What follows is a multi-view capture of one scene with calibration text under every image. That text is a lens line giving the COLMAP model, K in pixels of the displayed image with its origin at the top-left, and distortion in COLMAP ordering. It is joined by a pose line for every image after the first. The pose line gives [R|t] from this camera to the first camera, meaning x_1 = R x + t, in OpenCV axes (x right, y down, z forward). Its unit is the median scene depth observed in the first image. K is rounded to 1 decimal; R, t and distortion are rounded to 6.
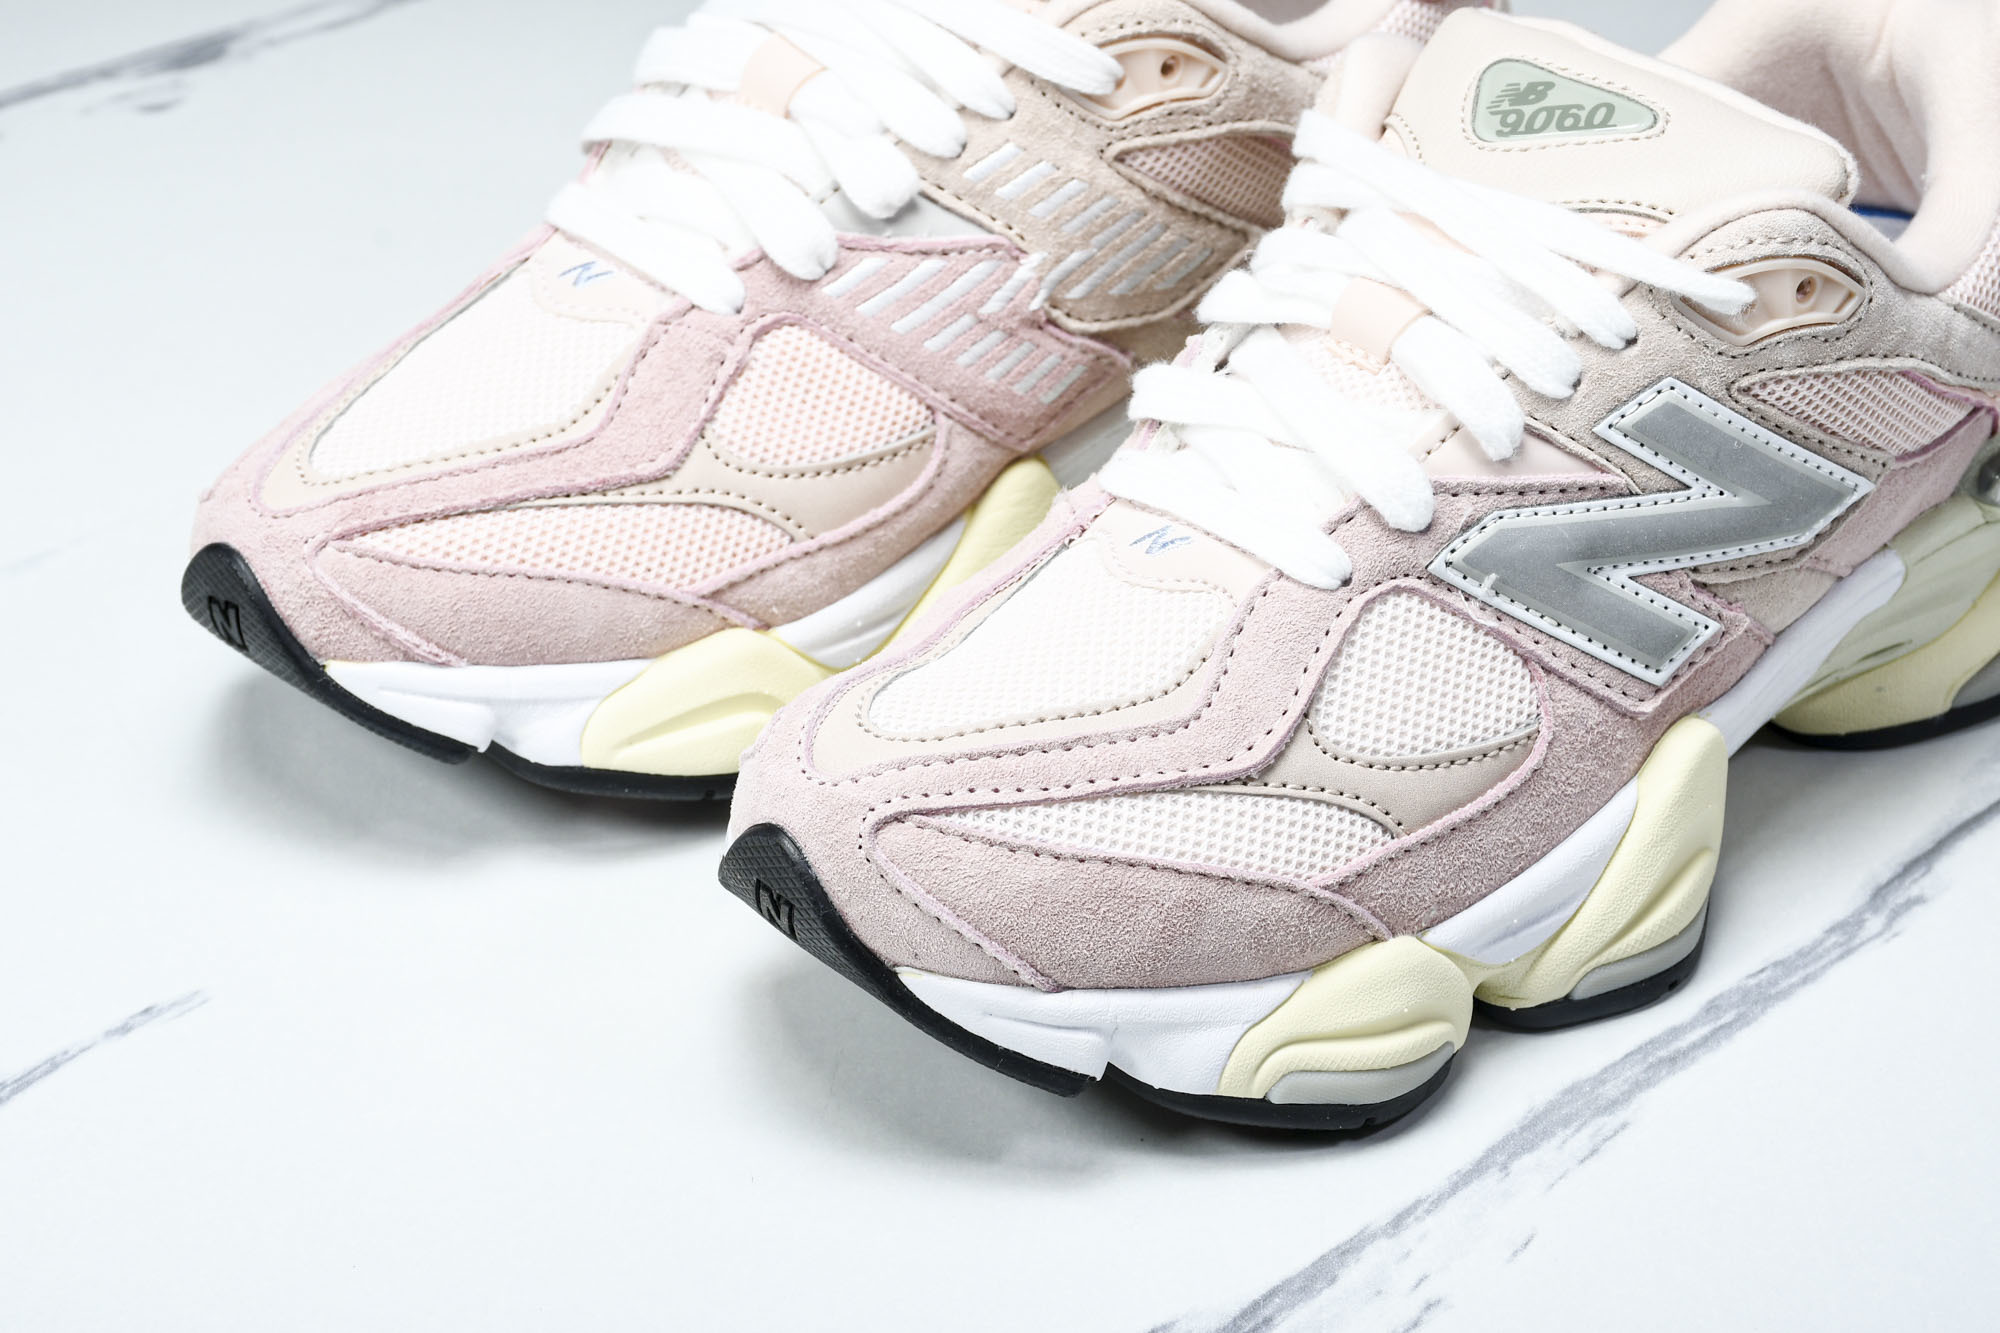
lens RADIAL K [[4336.3, 0, 1005.7], [0, 4336.3, 661.6], [0, 0, 1]] dist [0.379750, 0.000000]
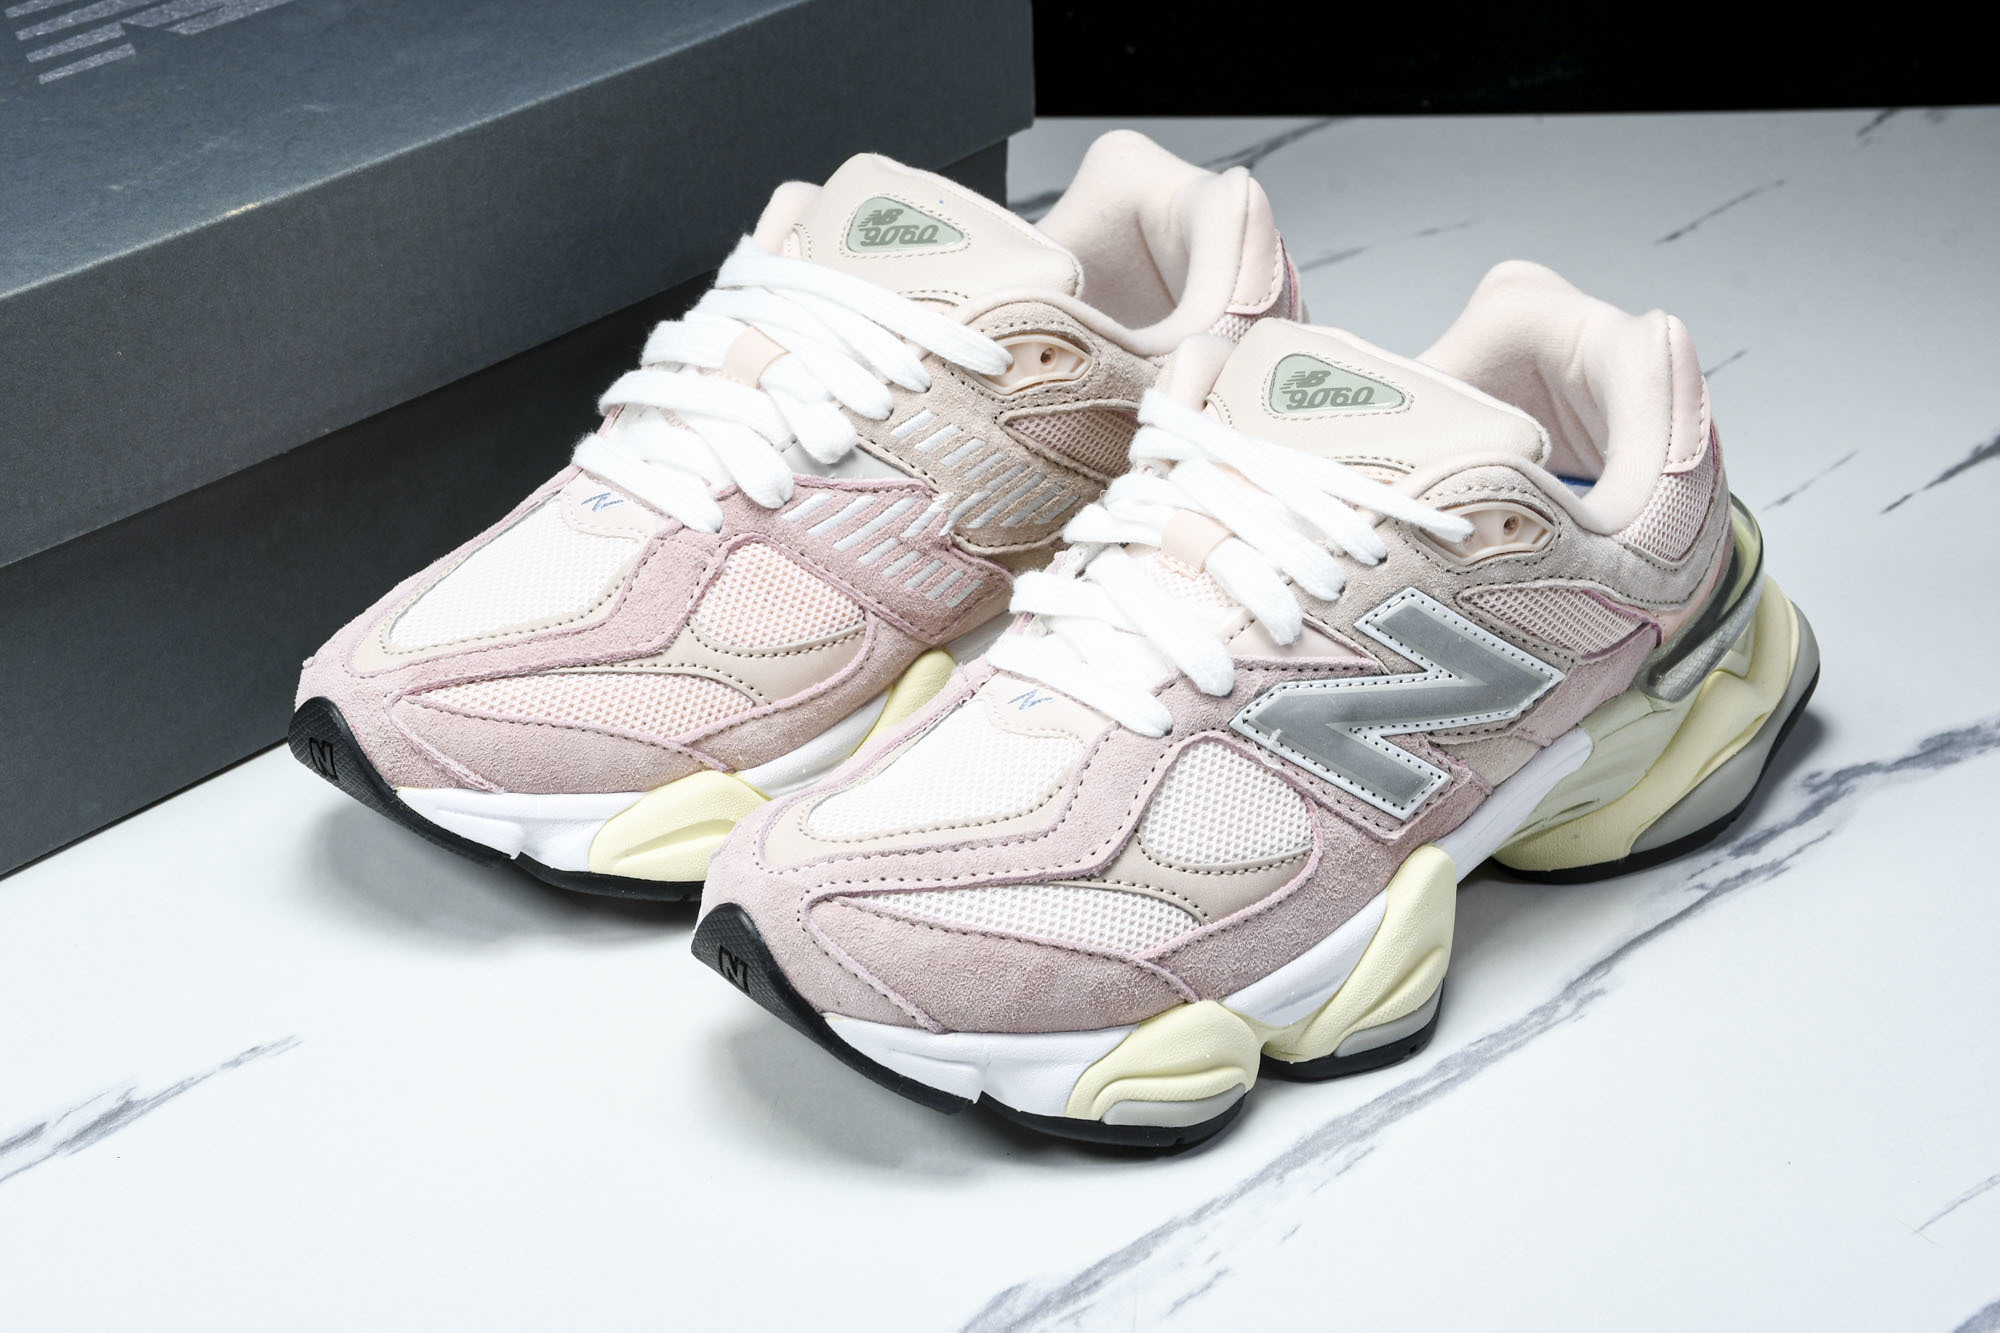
lens RADIAL K [[3776.0, 0, 988.9], [0, 3776.0, 651.1], [0, 0, 1]] dist [0.262257, 0.000000]
pose [[0.999751, 0.019986, 0.009946, 0.010983], [-0.019183, 0.996987, -0.075156, 0.043925], [-0.011418, 0.074946, 0.997122, -0.153451]]
